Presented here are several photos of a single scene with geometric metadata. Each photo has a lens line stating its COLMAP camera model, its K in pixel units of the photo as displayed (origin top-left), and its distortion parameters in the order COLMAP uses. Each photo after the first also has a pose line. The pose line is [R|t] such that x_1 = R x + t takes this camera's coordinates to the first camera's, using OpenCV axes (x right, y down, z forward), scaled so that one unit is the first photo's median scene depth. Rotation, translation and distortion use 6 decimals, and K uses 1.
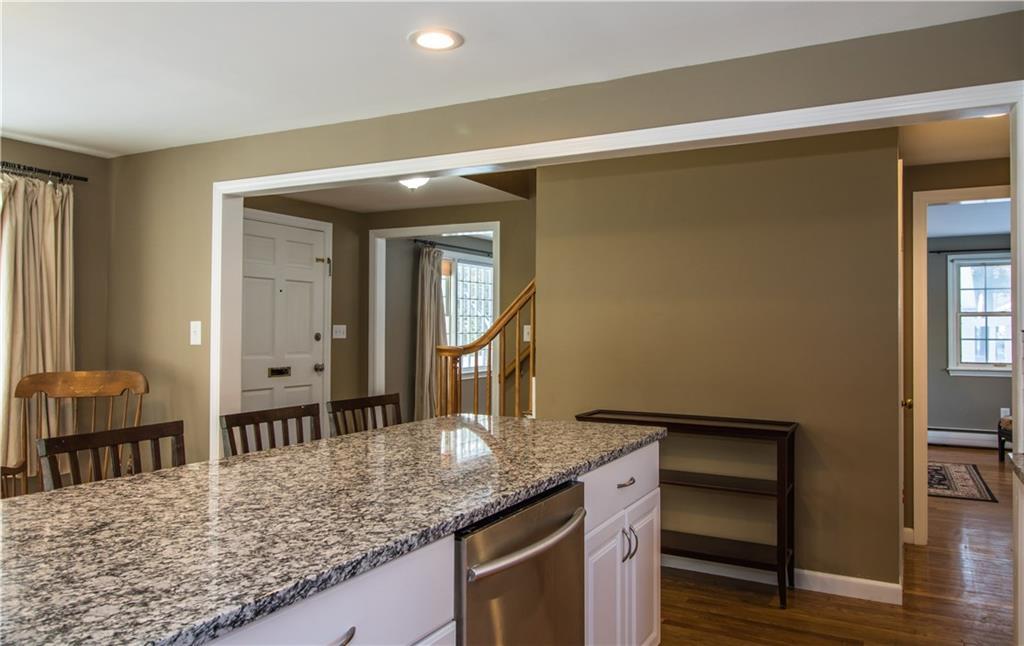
lens RADIAL K [[721.2, 0, 513.6], [0, 721.2, 324.7], [0, 0, 1]] dist [0.007691, 0.001698]
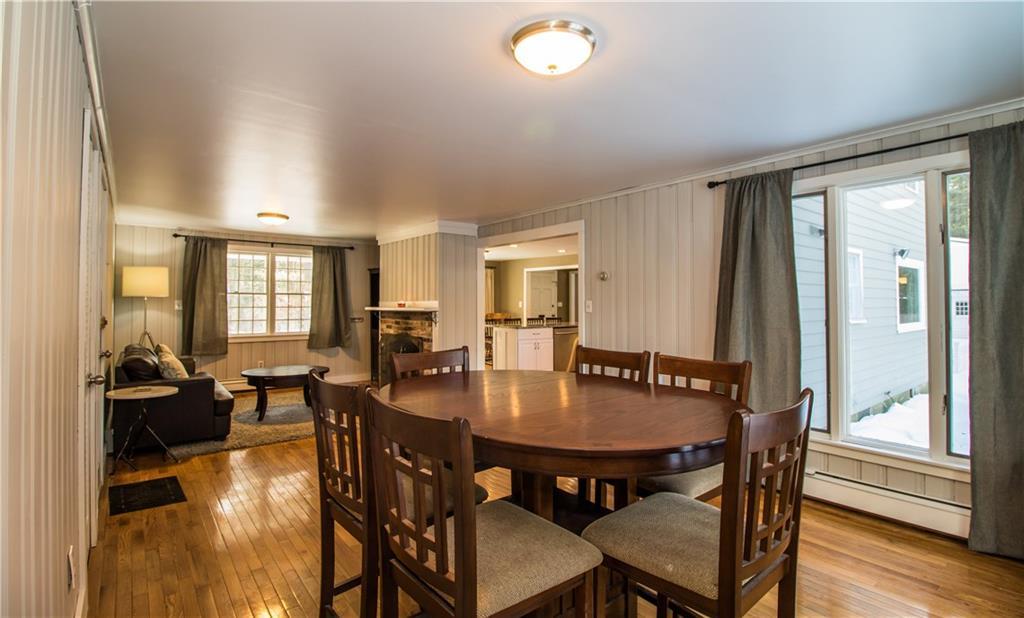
lens RADIAL K [[475.4, 0, 511.3], [0, 475.4, 301.1], [0, 0, 1]] dist [-0.000178, -0.000005]
pose [[0.919482, 0.004360, -0.393107, 0.579943], [-0.003462, 0.999990, 0.002994, -0.015523], [0.393116, -0.001392, 0.919488, -1.512378]]
